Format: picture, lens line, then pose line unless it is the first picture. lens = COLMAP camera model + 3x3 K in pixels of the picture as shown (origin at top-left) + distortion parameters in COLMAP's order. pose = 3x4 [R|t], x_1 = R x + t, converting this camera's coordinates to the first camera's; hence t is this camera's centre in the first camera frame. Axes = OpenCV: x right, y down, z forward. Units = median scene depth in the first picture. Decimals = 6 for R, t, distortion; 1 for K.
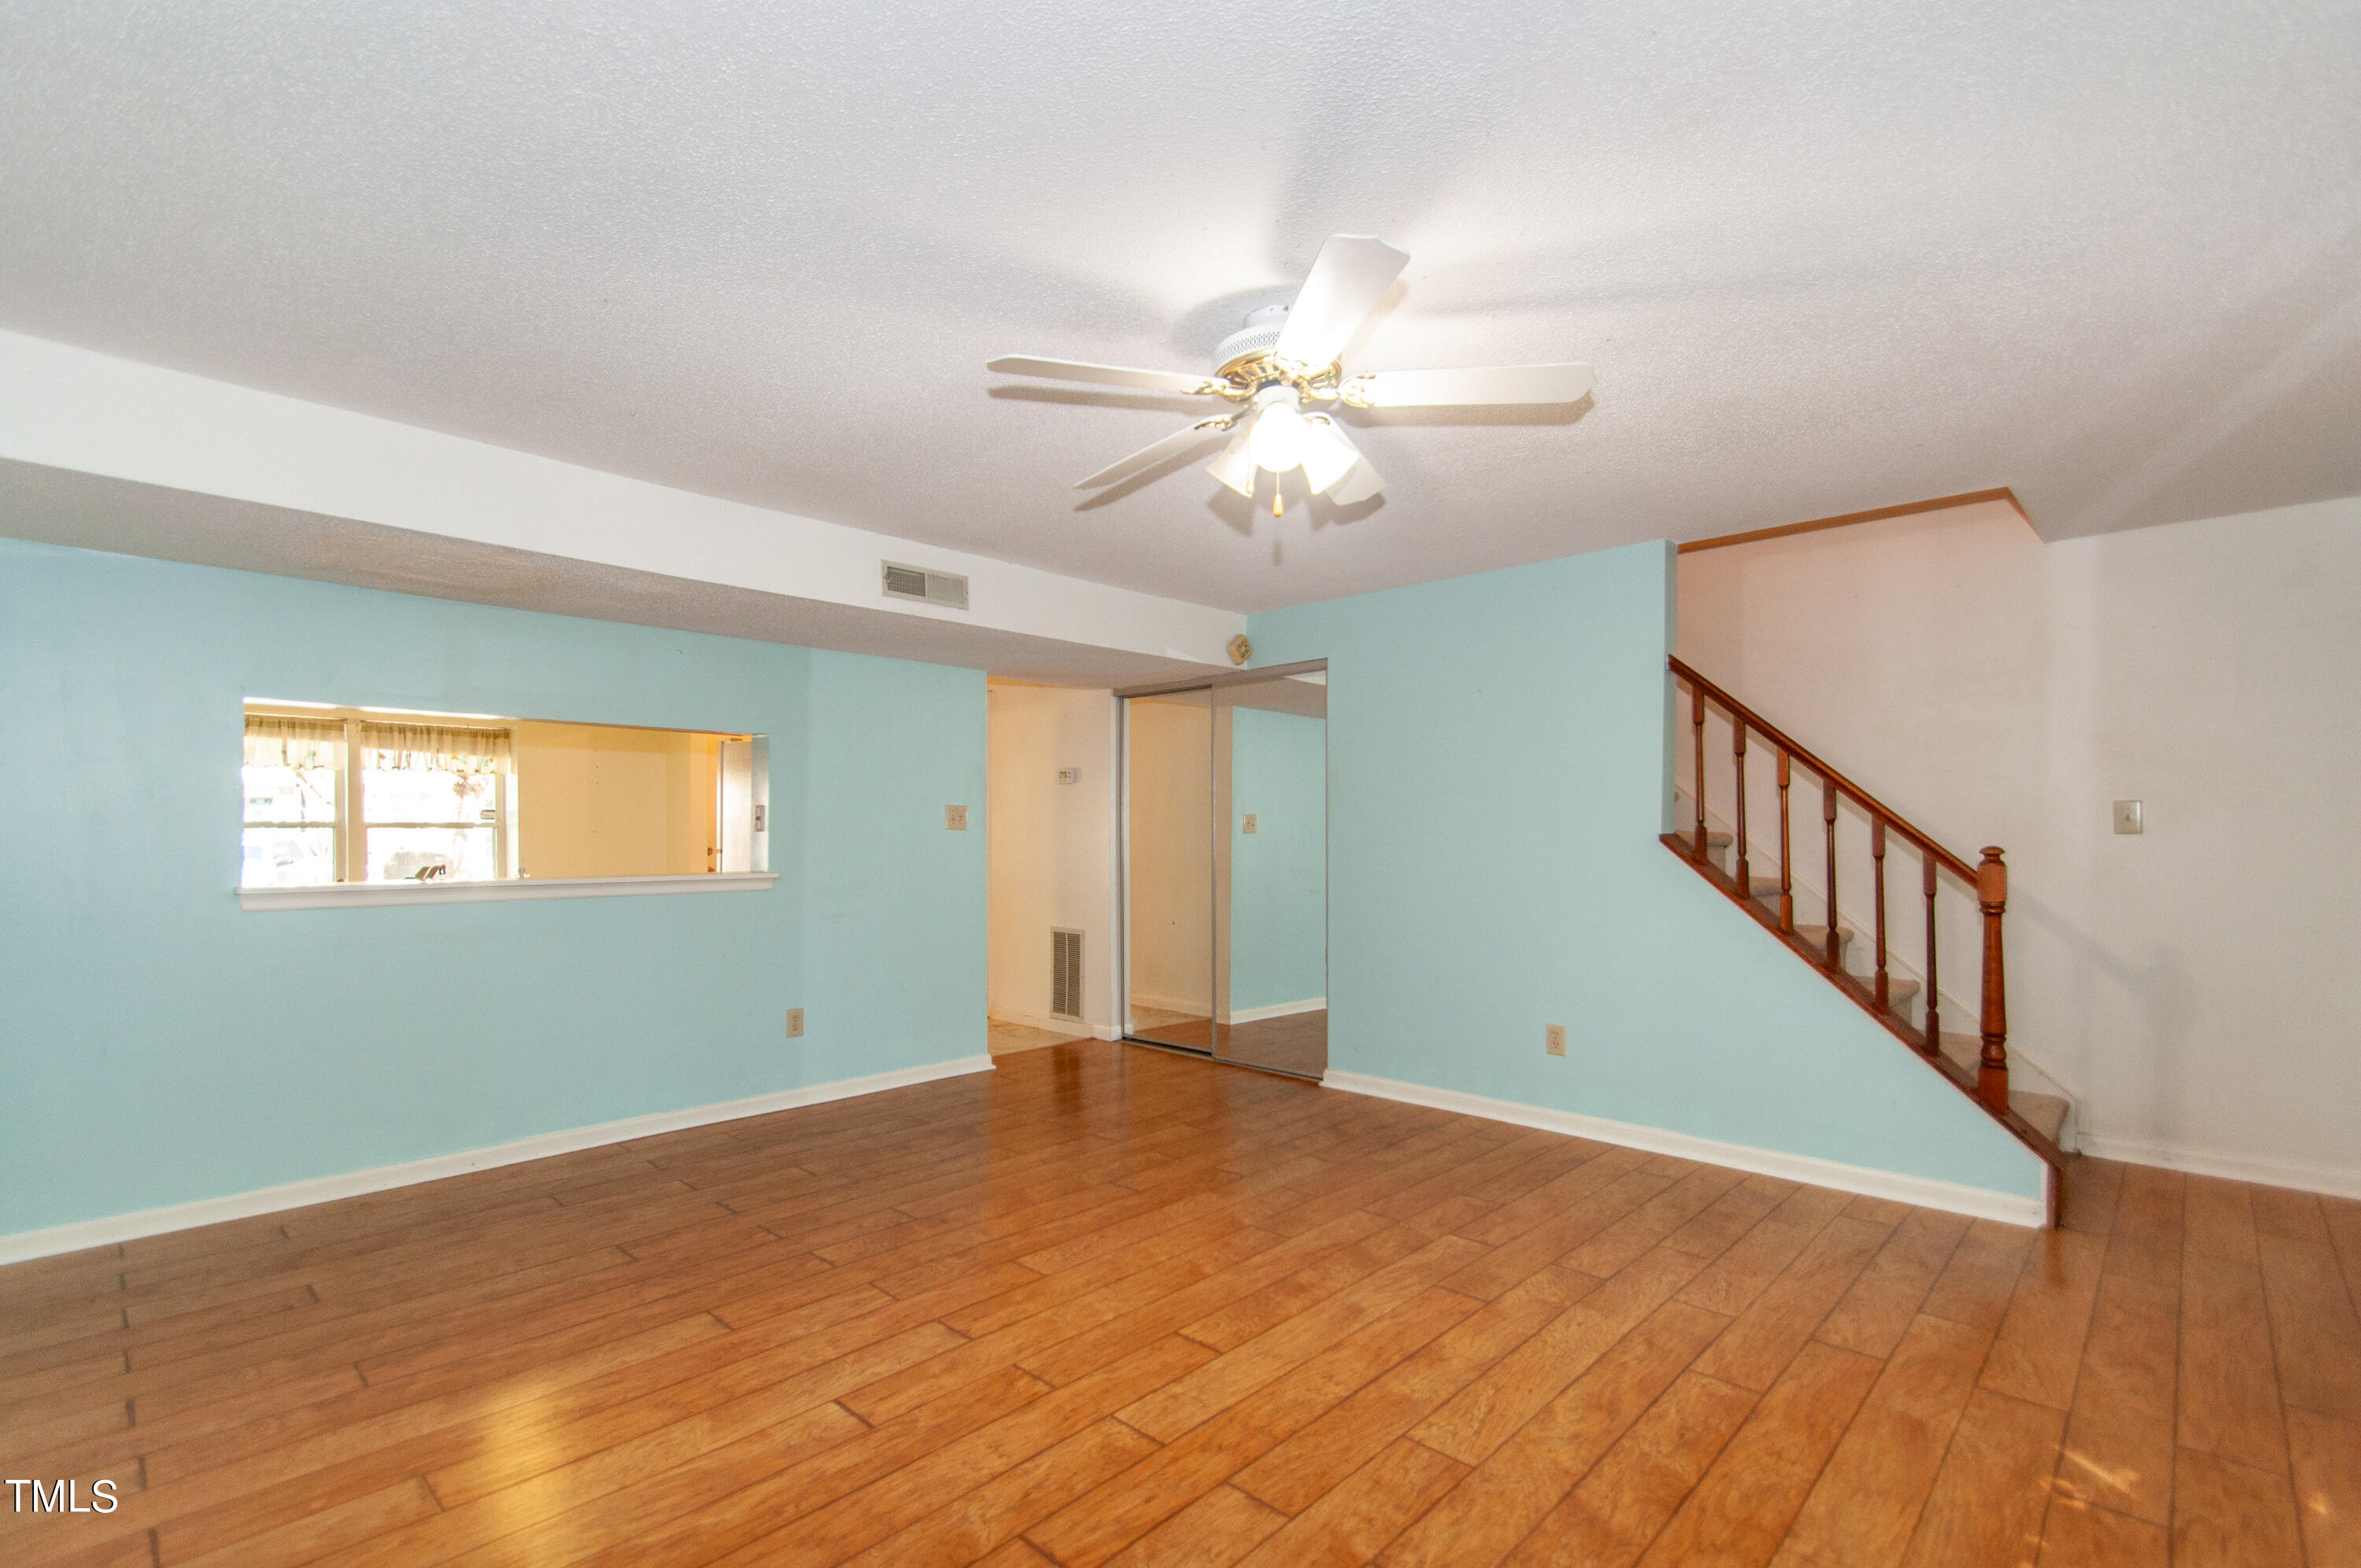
lens RADIAL K [[1063.9, 0, 1136.3], [0, 1063.9, 849.8], [0, 0, 1]] dist [0.004514, -0.004871]
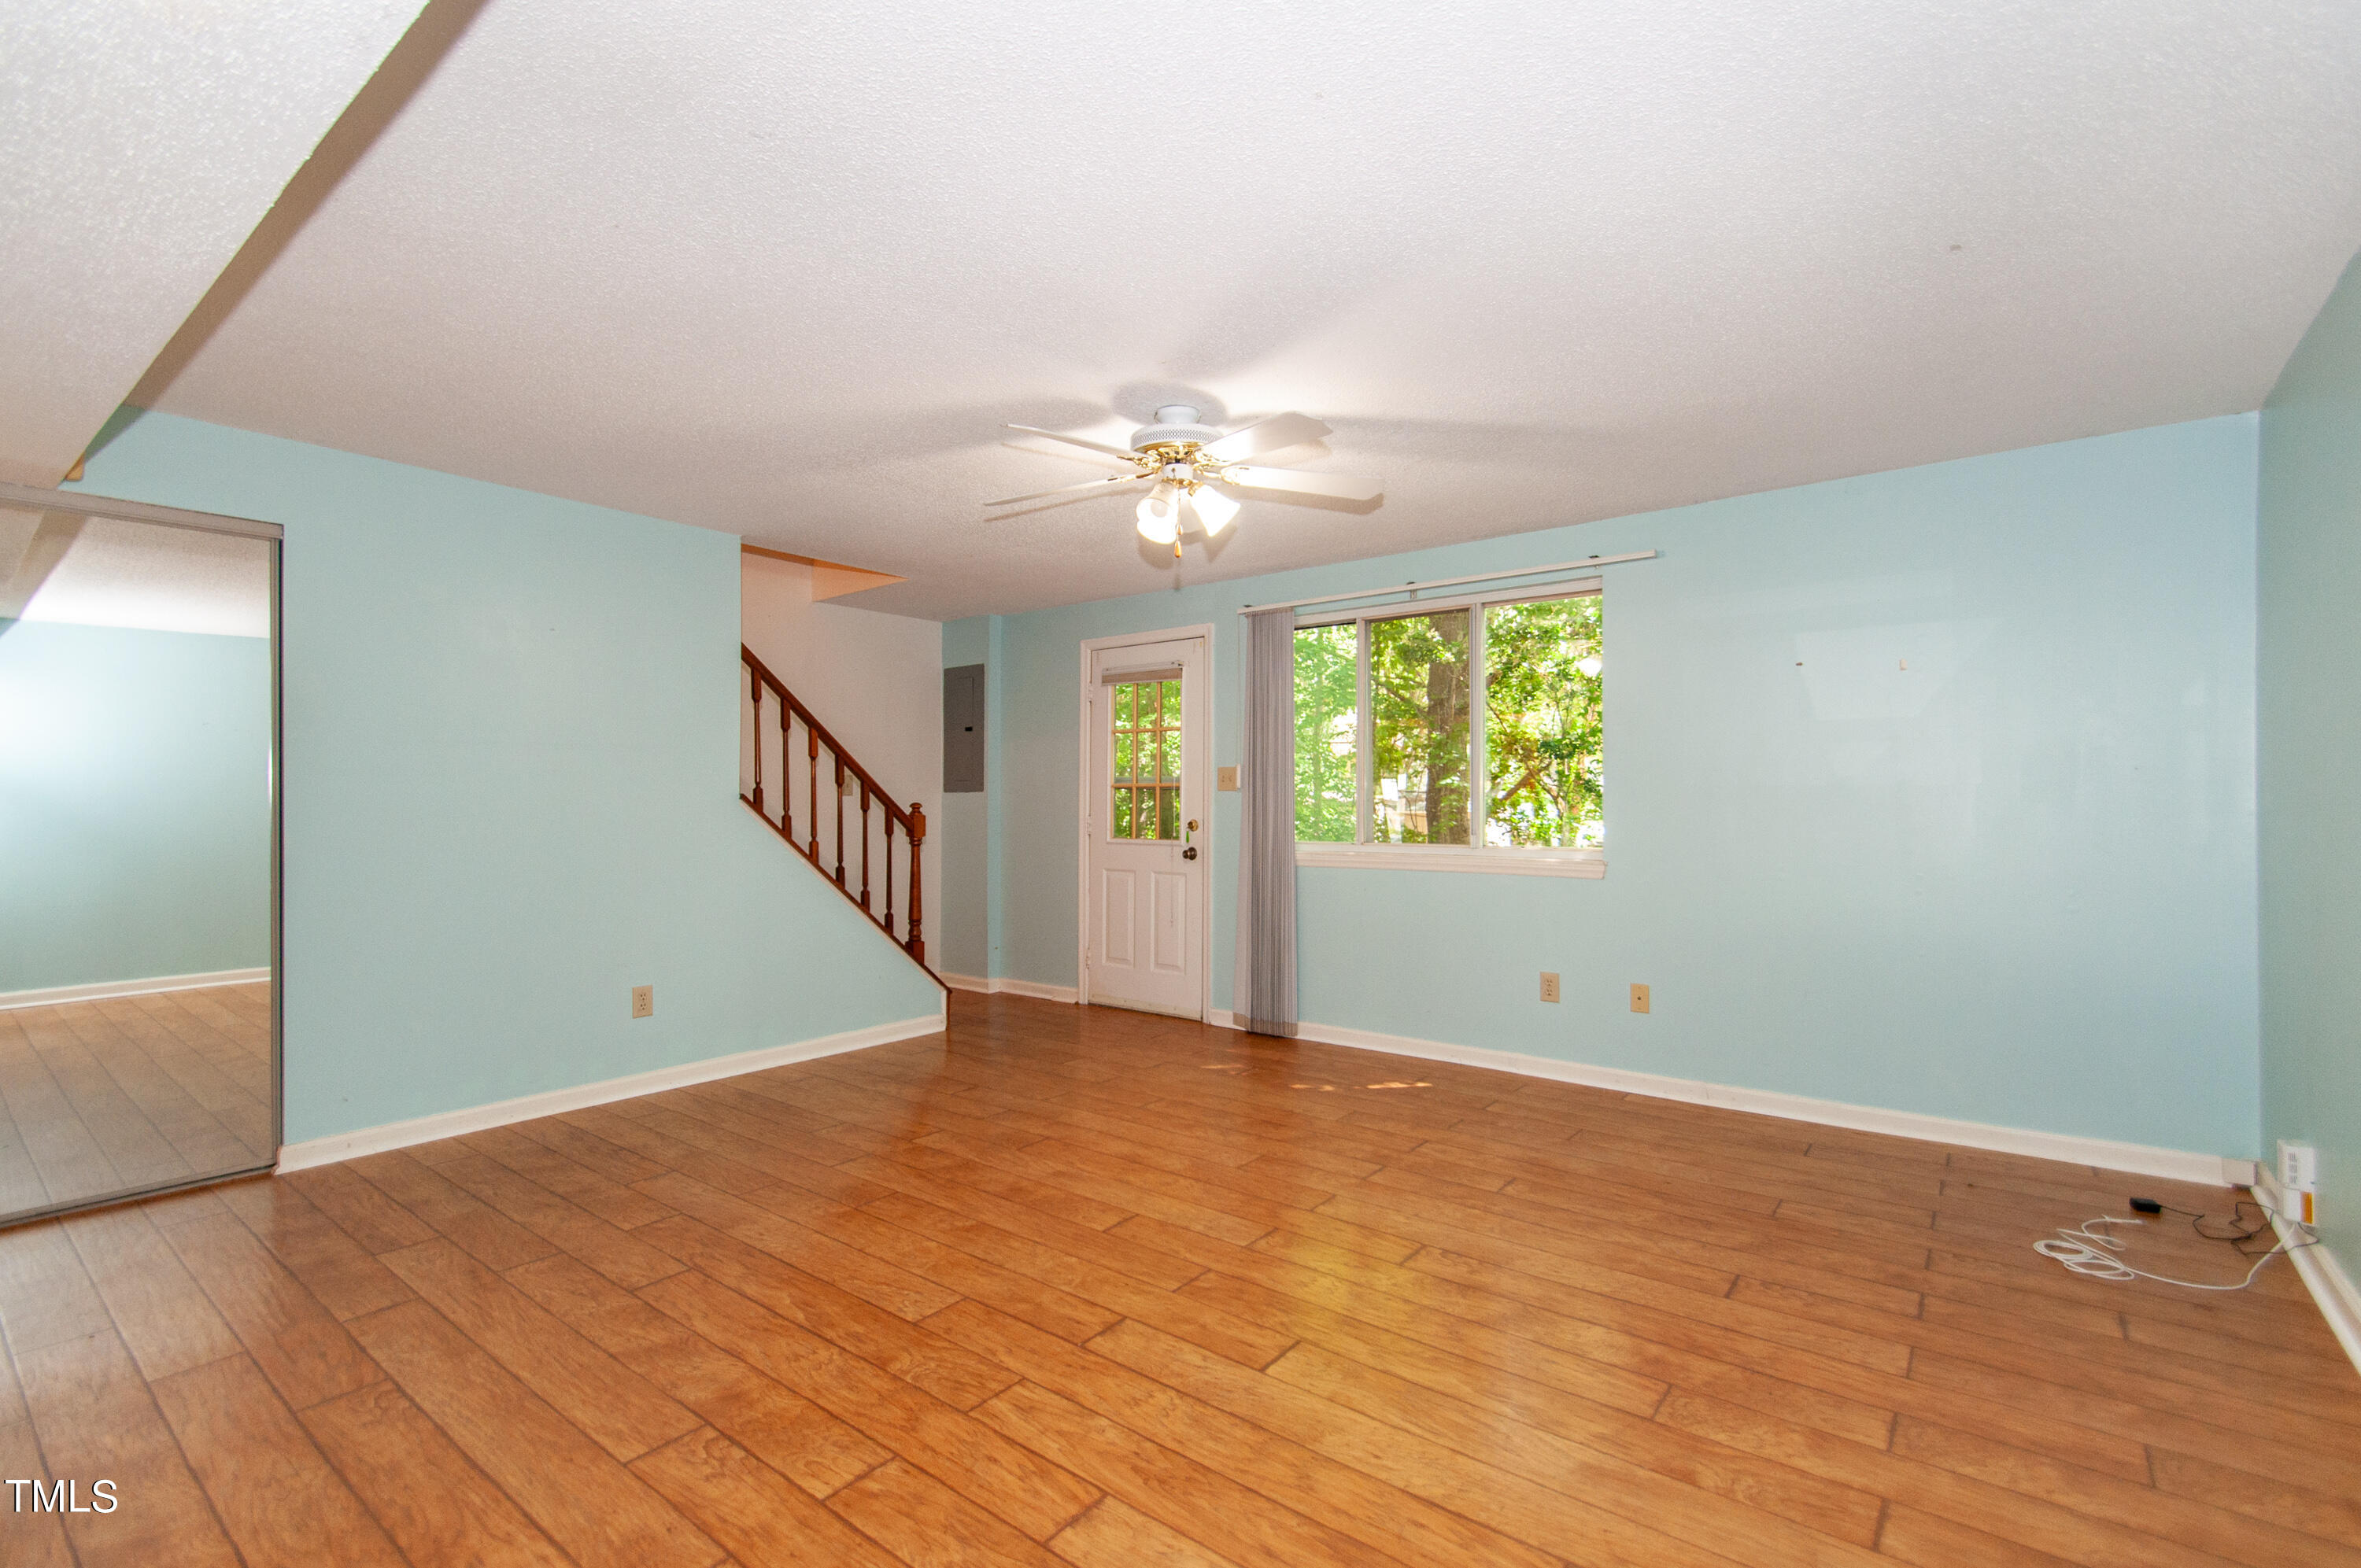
lens RADIAL K [[1063.9, 0, 1185.7], [0, 1063.9, 792.5], [0, 0, 1]] dist [0.004514, -0.004871]
pose [[-0.123301, 0.008165, 0.992336, -0.968137], [0.013864, 0.999883, -0.006504, -0.003797], [-0.992273, 0.012956, -0.123399, 0.920267]]
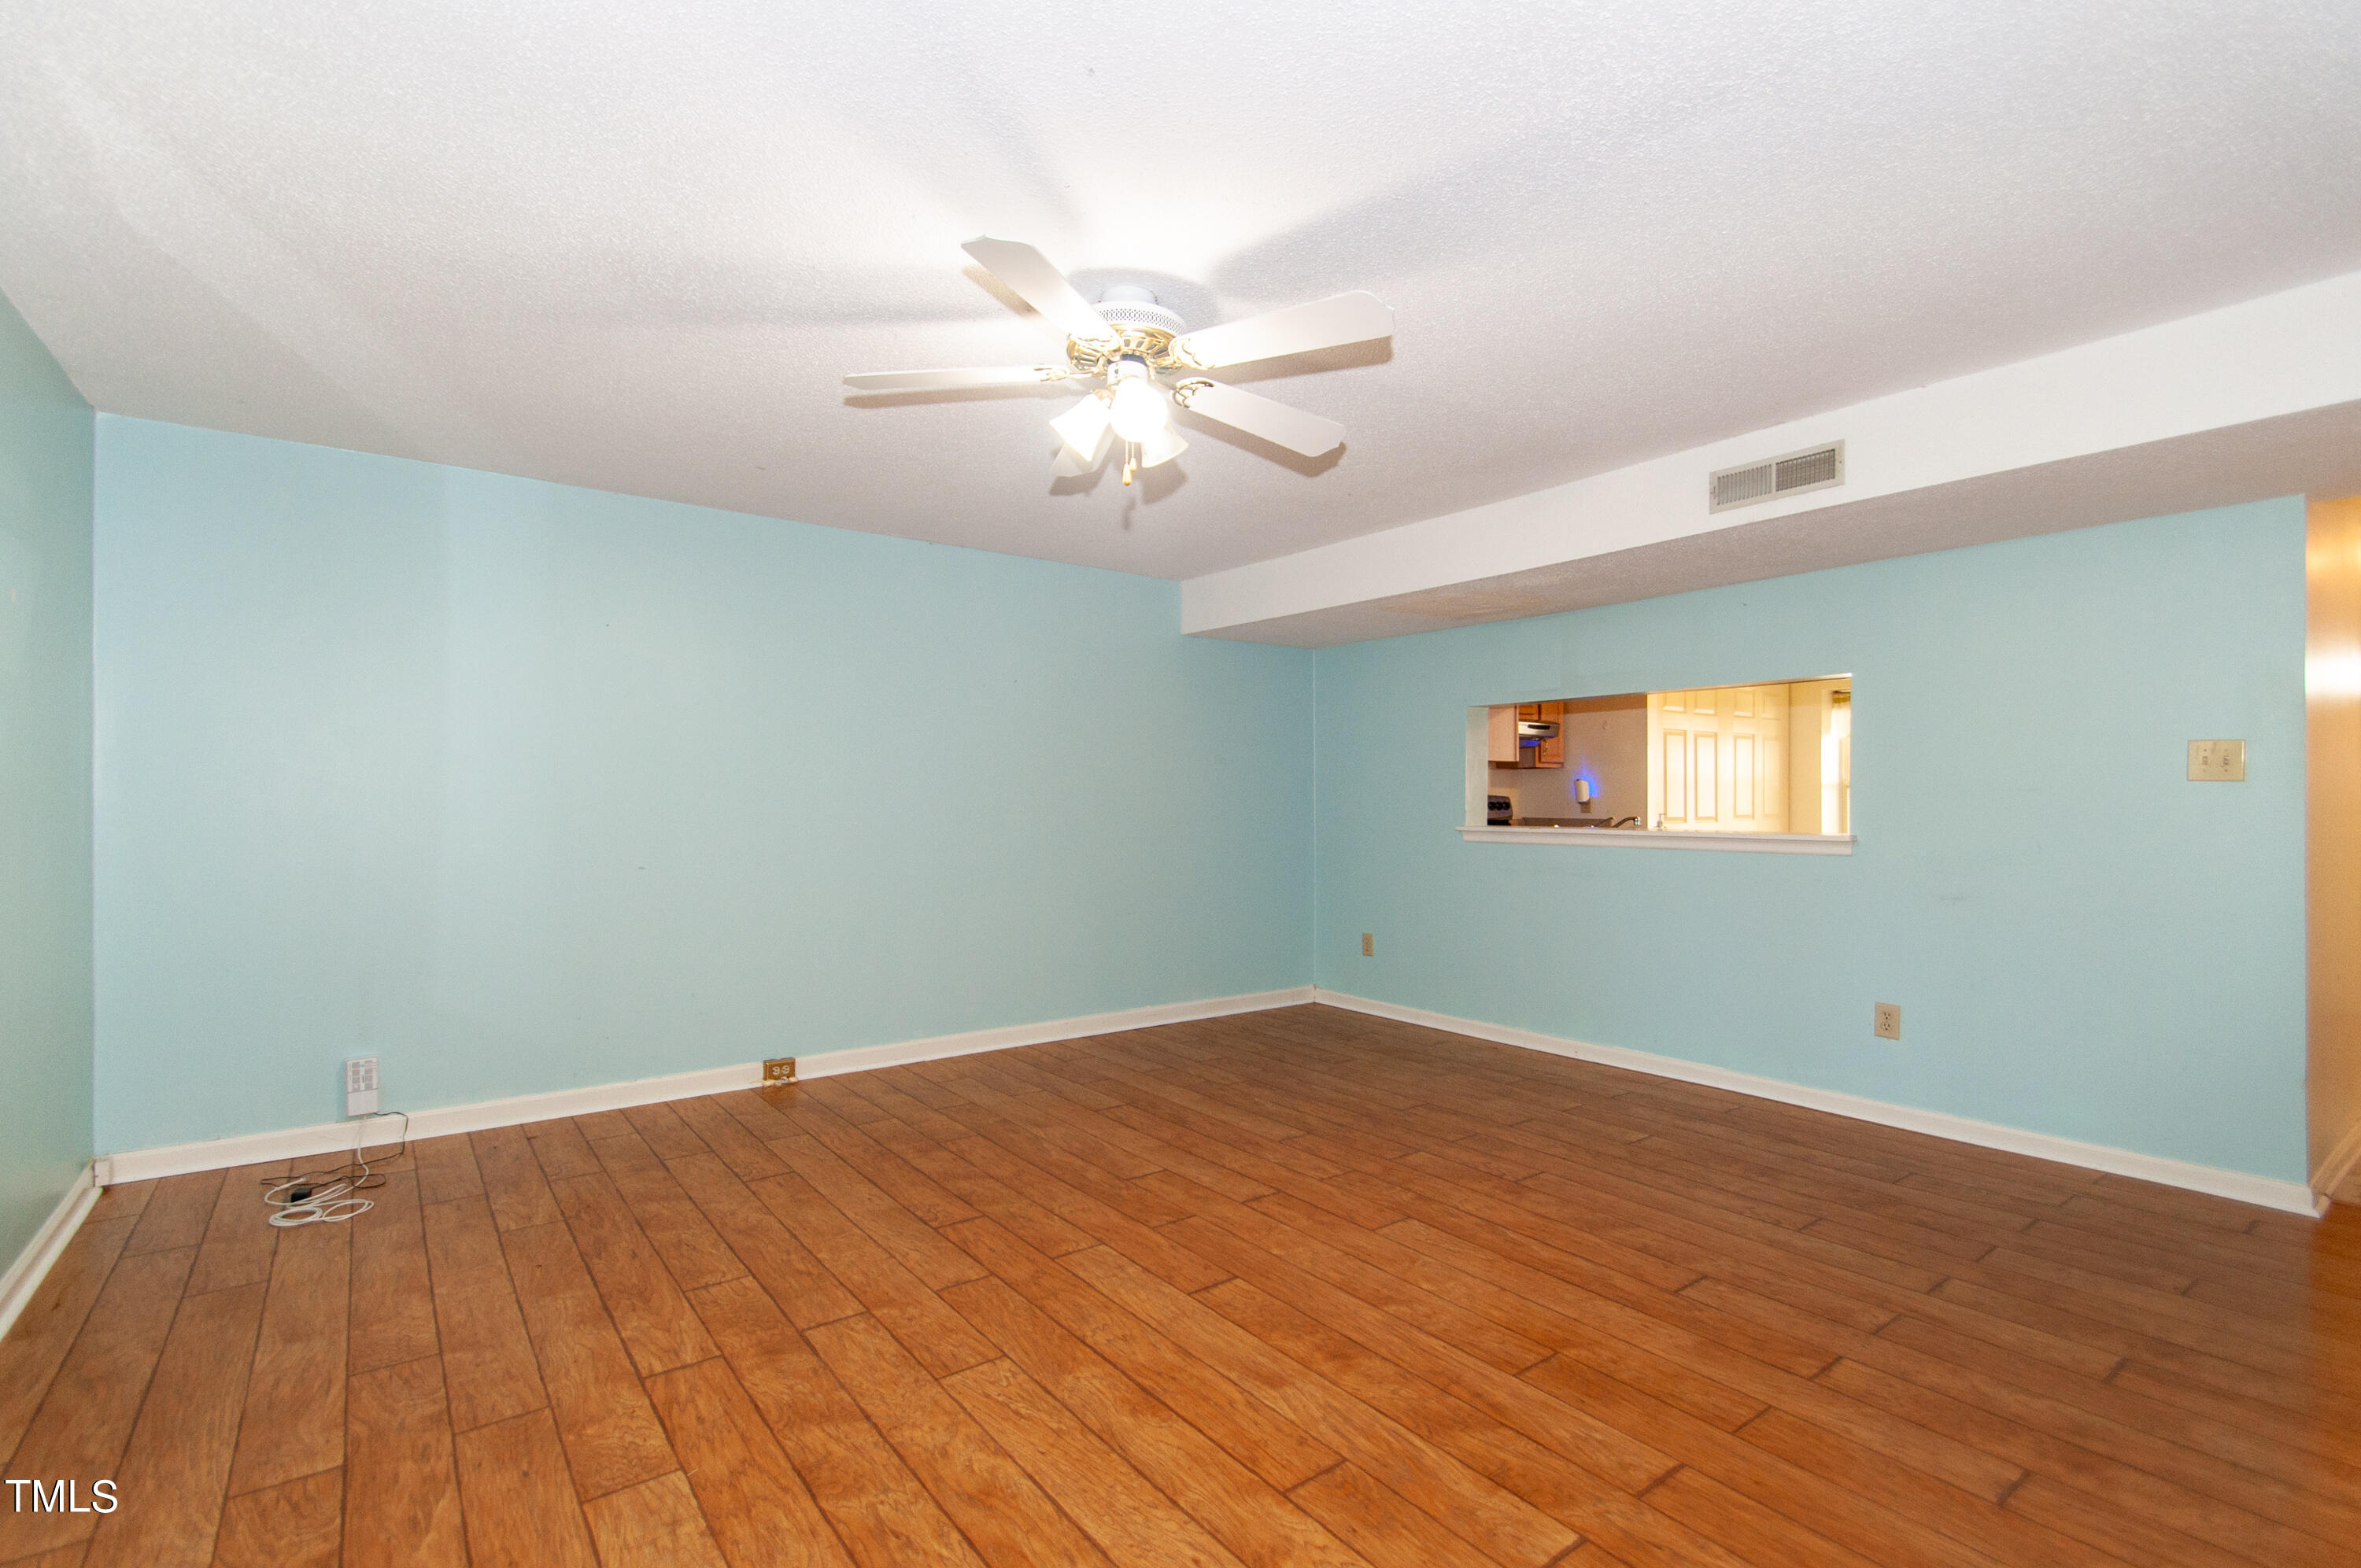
lens RADIAL K [[1063.9, 0, 1190.5], [0, 1063.9, 778.2], [0, 0, 1]] dist [0.004514, -0.004871]
pose [[-0.134464, -0.017084, -0.990771, 0.929183], [-0.013986, 0.999784, -0.015342, -0.005240], [0.990820, 0.011794, -0.134673, 0.955995]]
